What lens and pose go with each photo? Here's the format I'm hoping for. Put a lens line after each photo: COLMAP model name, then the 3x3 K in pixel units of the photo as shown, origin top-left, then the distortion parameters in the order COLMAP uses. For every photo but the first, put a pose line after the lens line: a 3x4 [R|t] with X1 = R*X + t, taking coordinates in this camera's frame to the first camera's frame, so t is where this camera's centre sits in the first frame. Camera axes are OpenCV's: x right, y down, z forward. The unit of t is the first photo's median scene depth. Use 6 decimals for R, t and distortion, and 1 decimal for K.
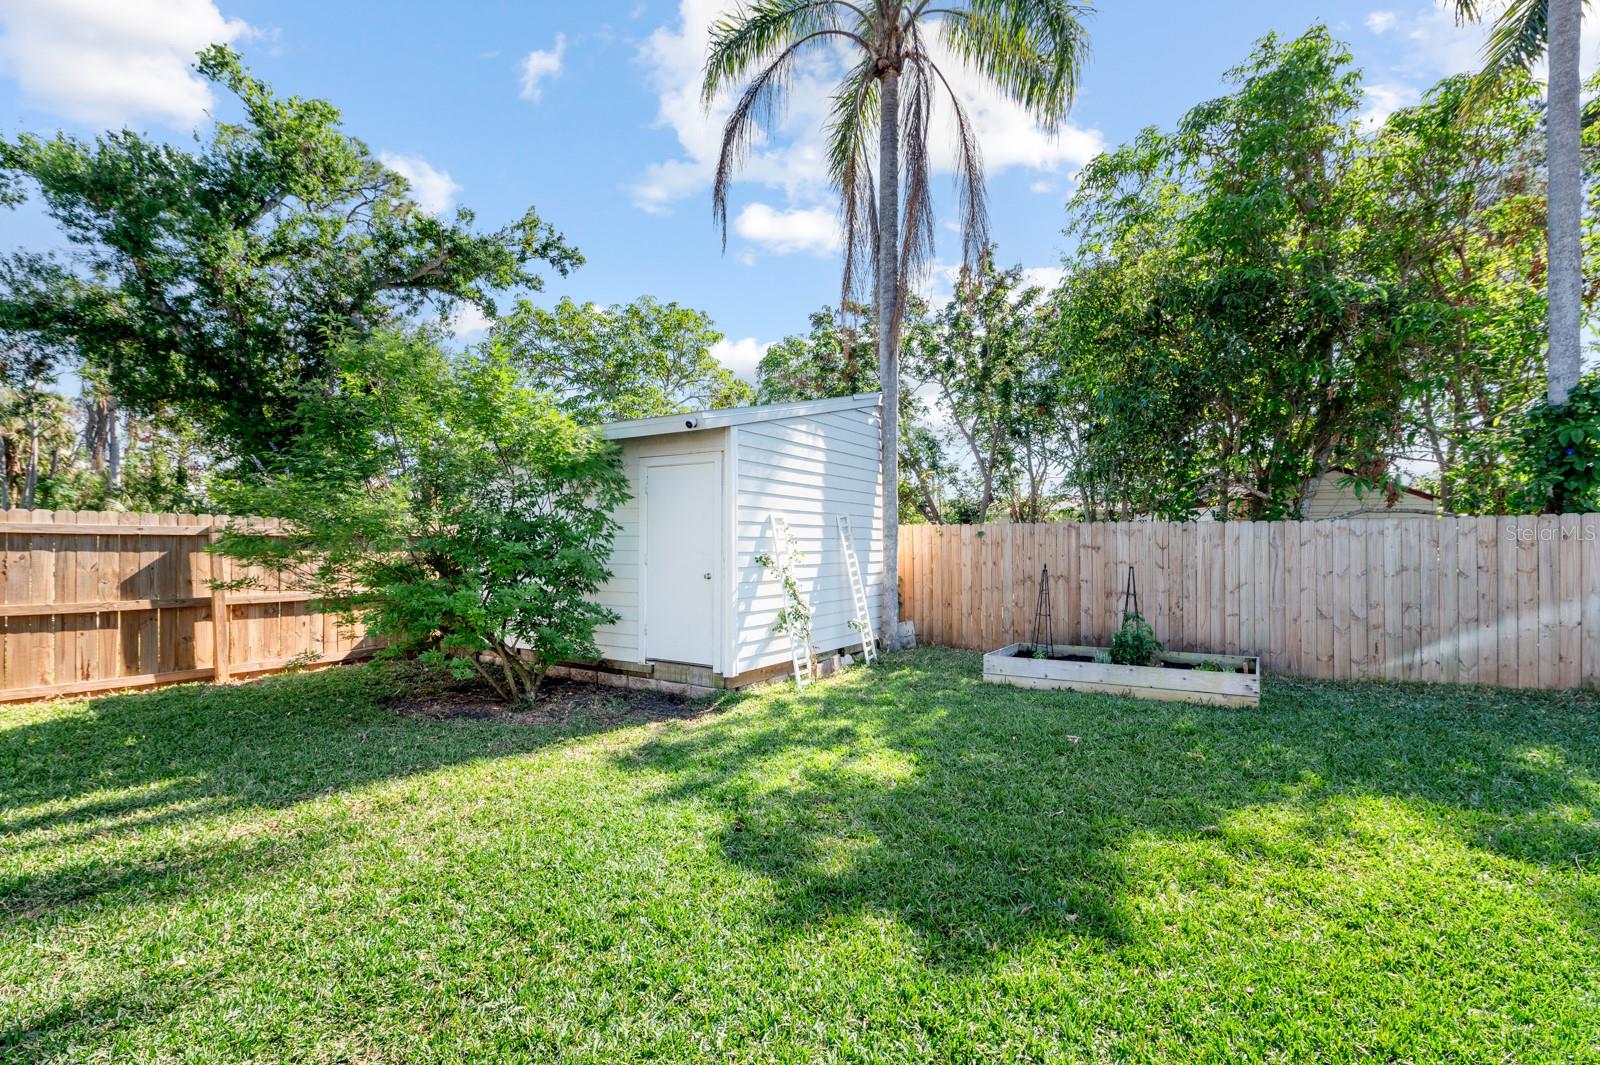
lens RADIAL K [[725.7, 0, 815.4], [0, 725.7, 551.8], [0, 0, 1]] dist [0.017666, -0.009491]
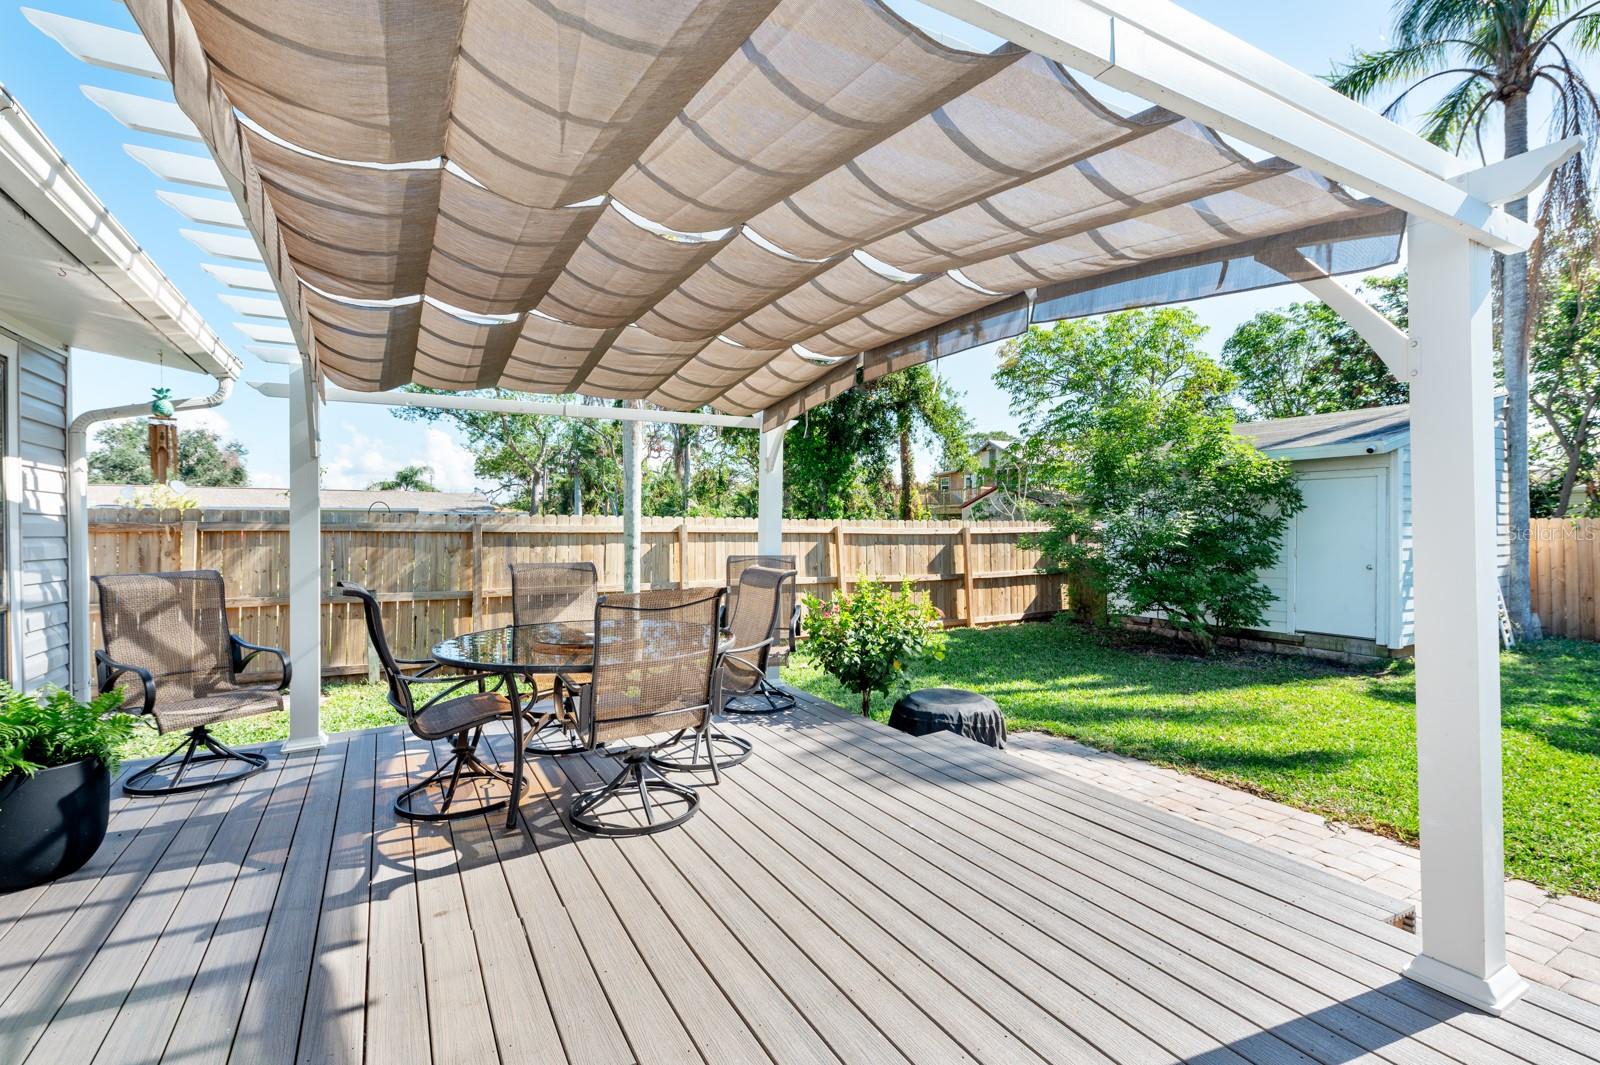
lens RADIAL K [[757.9, 0, 807.9], [0, 757.9, 525.1], [0, 0, 1]] dist [0.014191, -0.000738]
pose [[0.884881, -0.006373, -0.465774, -0.139944], [0.001143, 0.999933, -0.011510, -0.008823], [0.465816, 0.009652, 0.884829, -0.222188]]
